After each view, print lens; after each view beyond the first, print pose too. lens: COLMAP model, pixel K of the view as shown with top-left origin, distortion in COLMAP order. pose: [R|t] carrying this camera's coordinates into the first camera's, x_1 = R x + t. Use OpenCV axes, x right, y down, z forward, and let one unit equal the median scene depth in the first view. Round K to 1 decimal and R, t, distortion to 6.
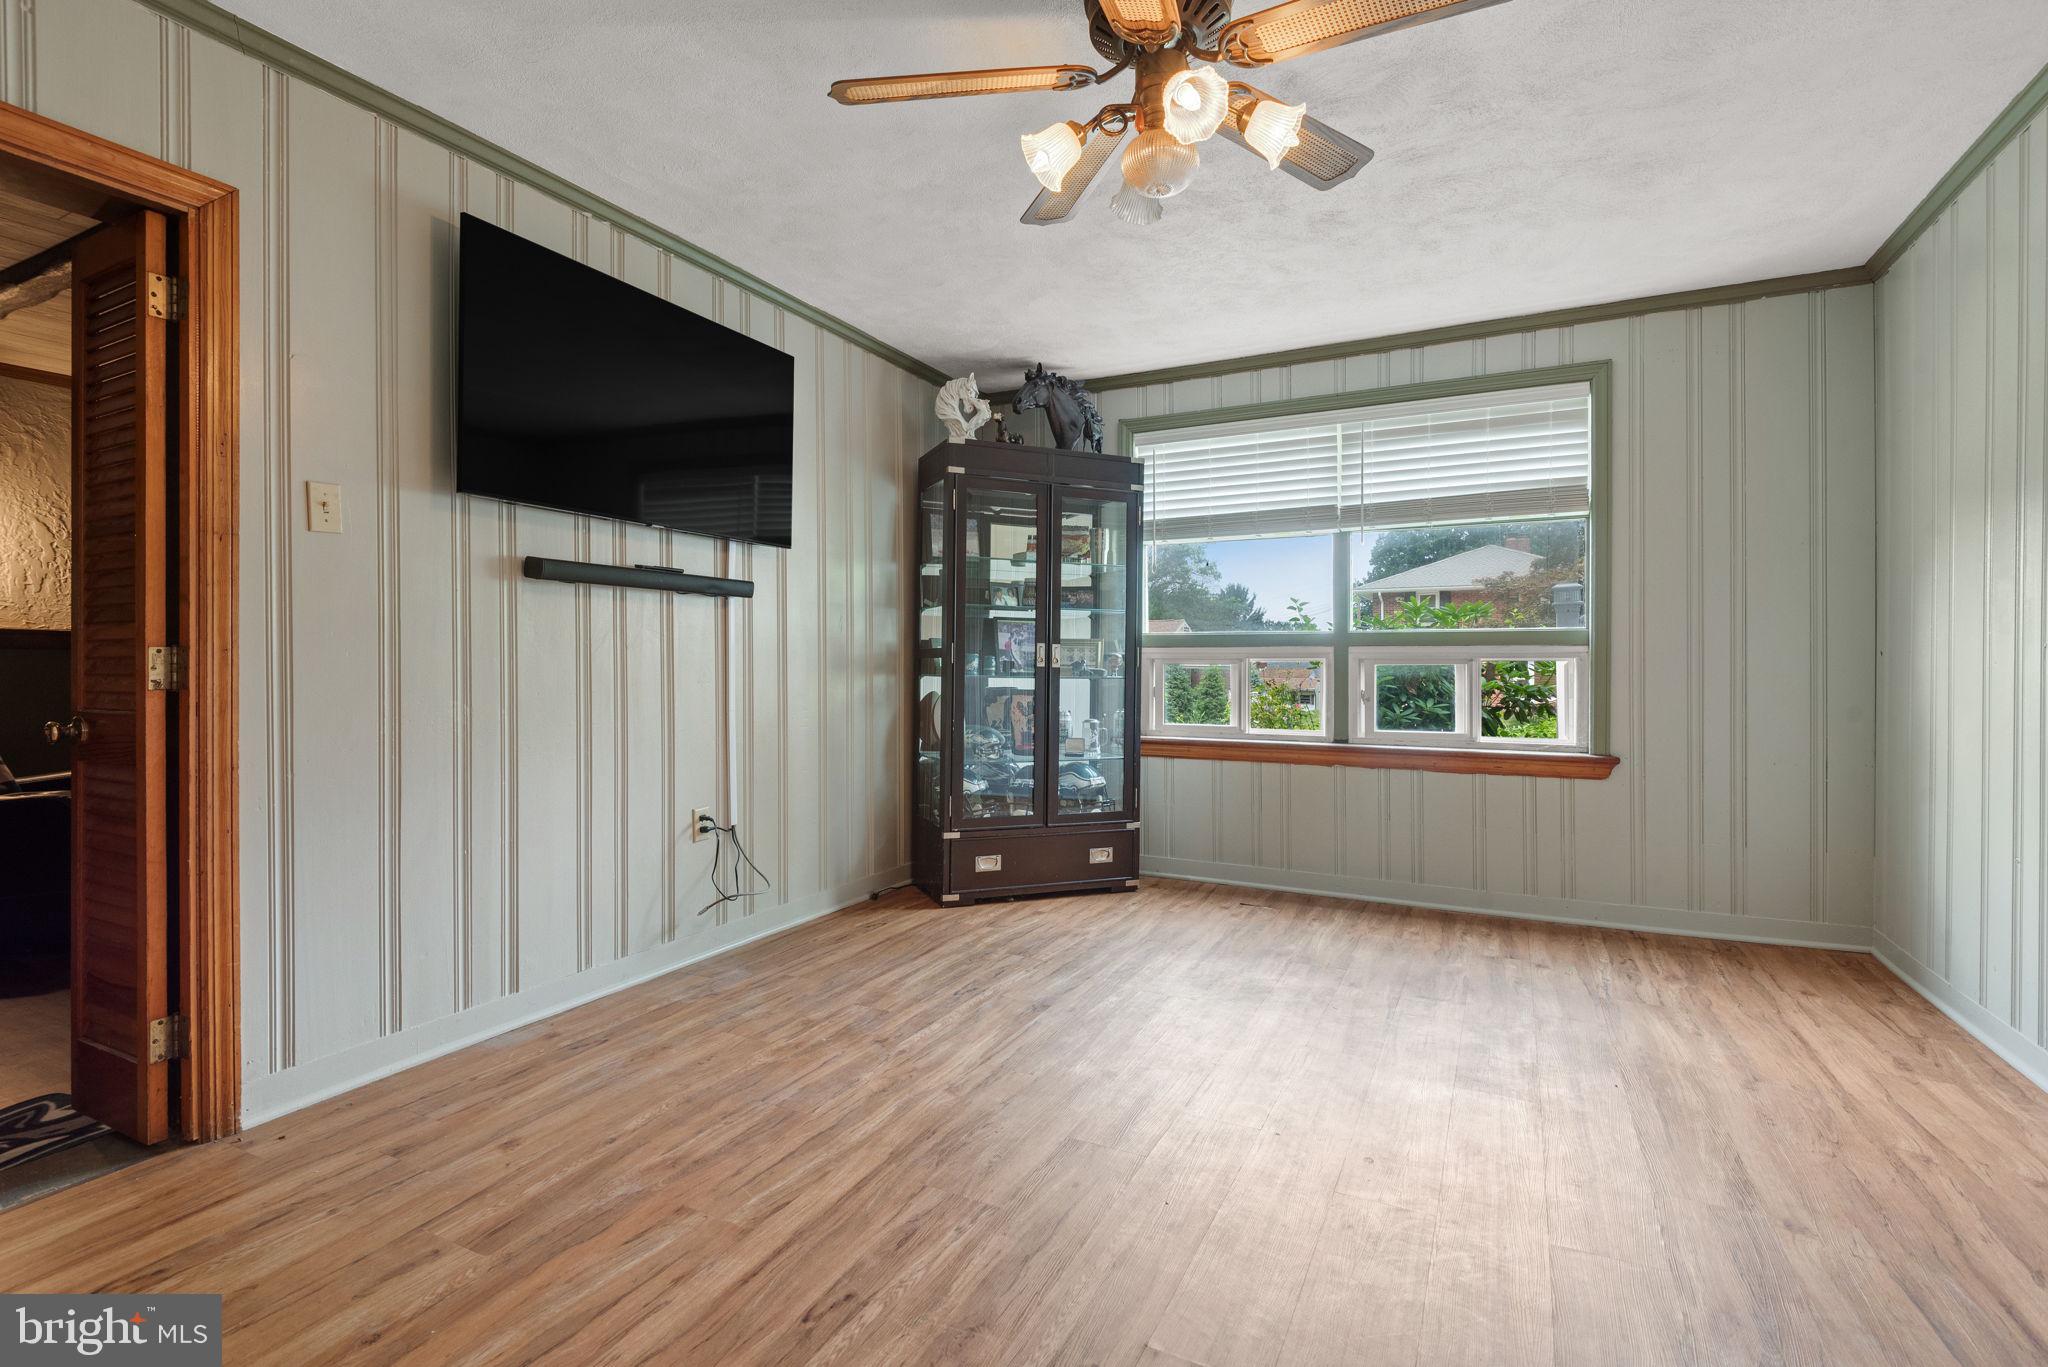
lens RADIAL K [[960.1, 0, 1022.0], [0, 960.1, 671.7], [0, 0, 1]] dist [0.034879, -0.024188]
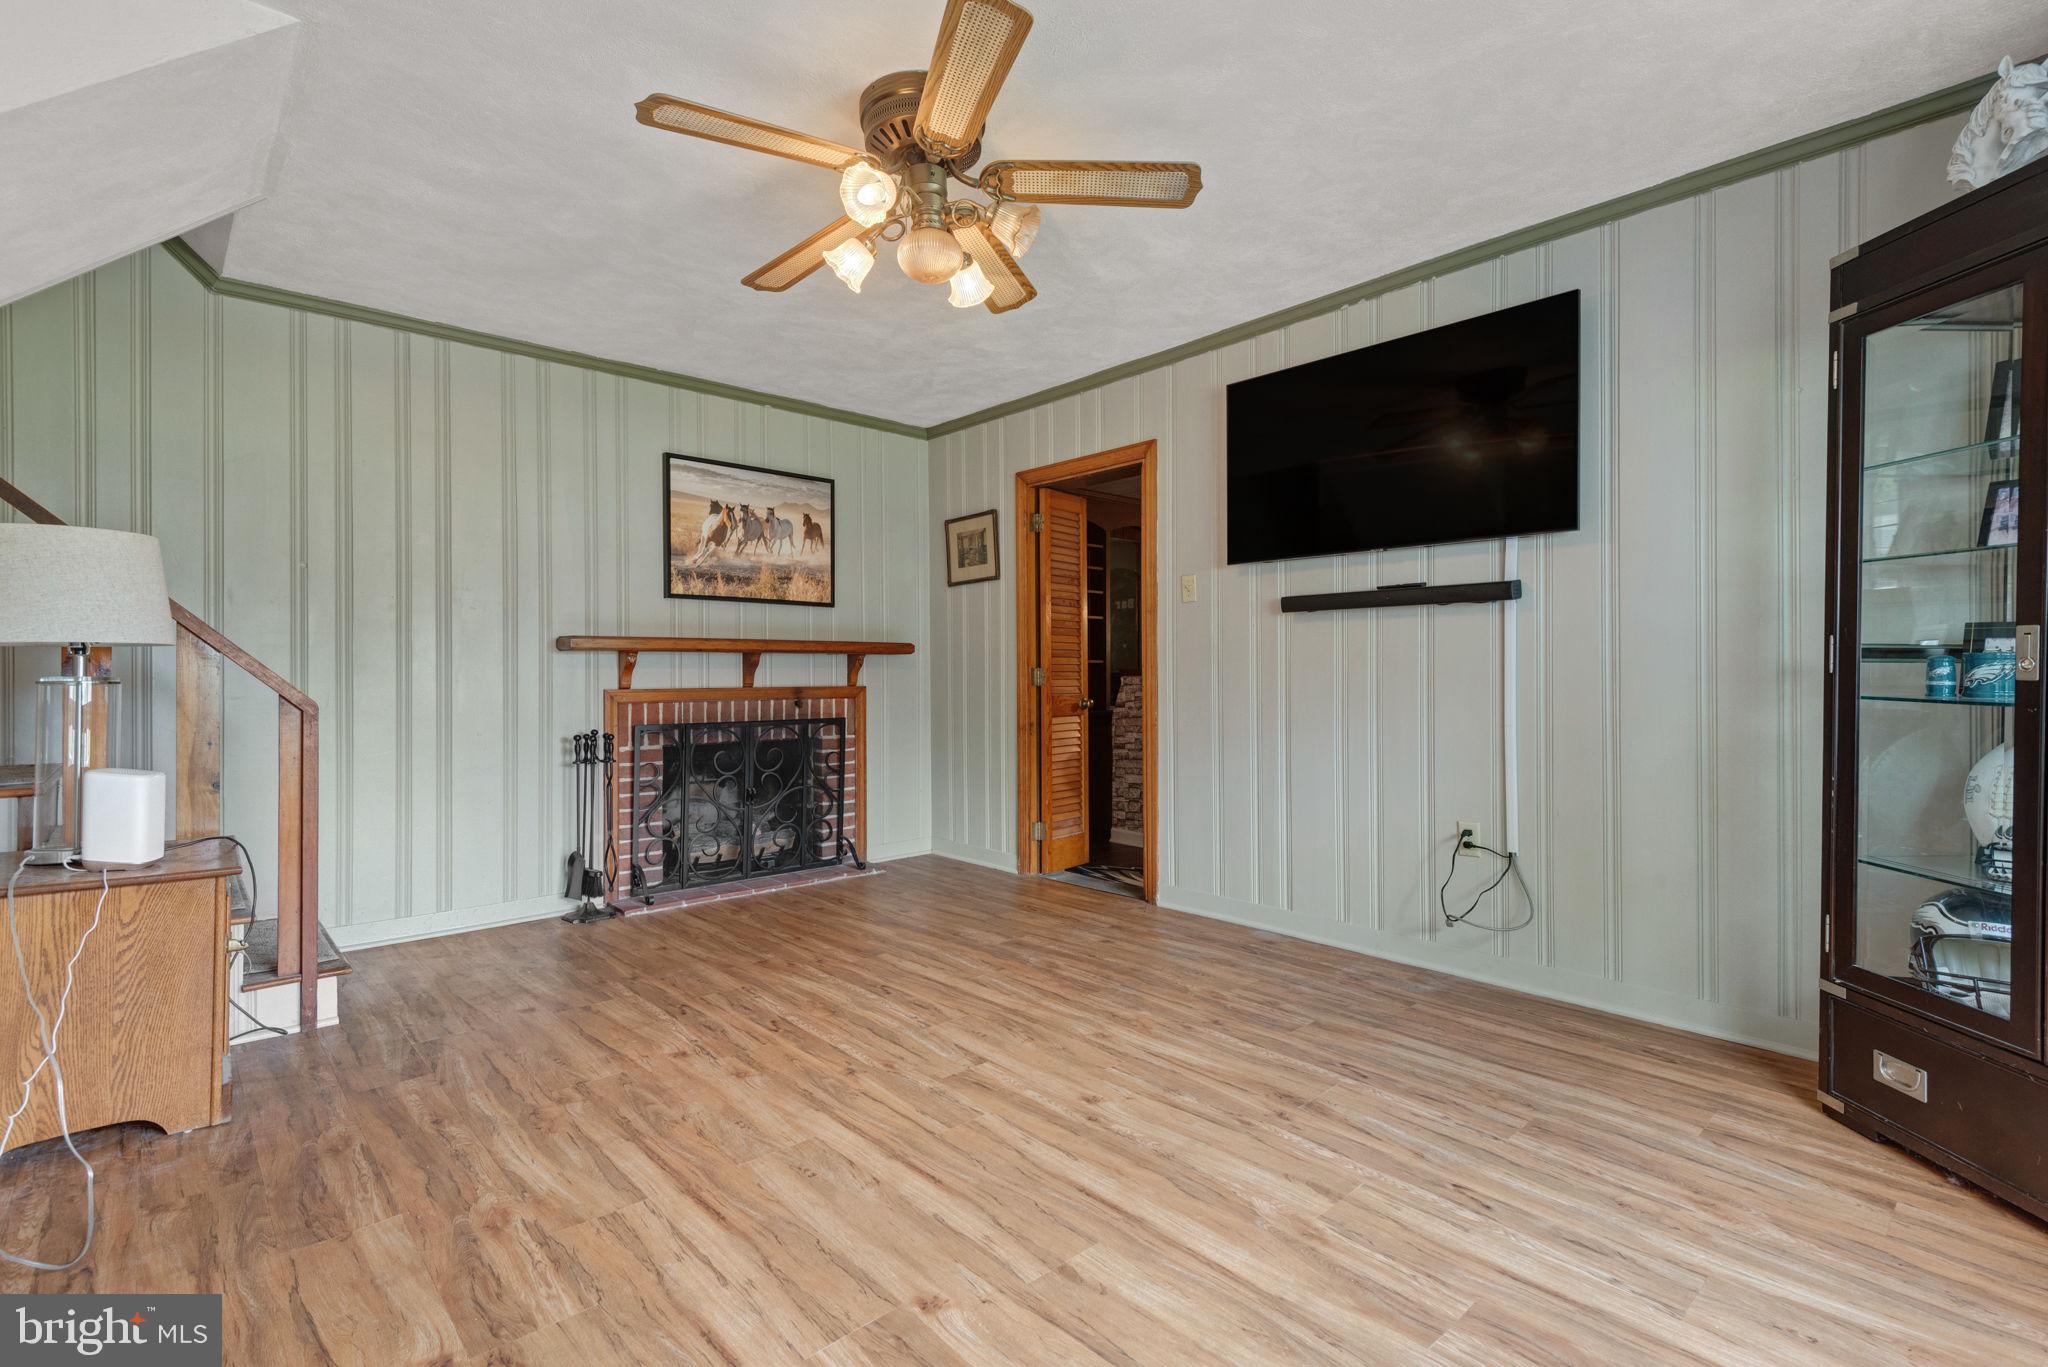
lens RADIAL K [[960.1, 0, 1022.0], [0, 960.1, 671.7], [0, 0, 1]] dist [0.034879, -0.024188]
pose [[-0.368998, -0.004162, -0.929421, 0.900091], [-0.008556, 0.999963, -0.001081, -0.005725], [0.929391, 0.007553, -0.369020, 1.146272]]
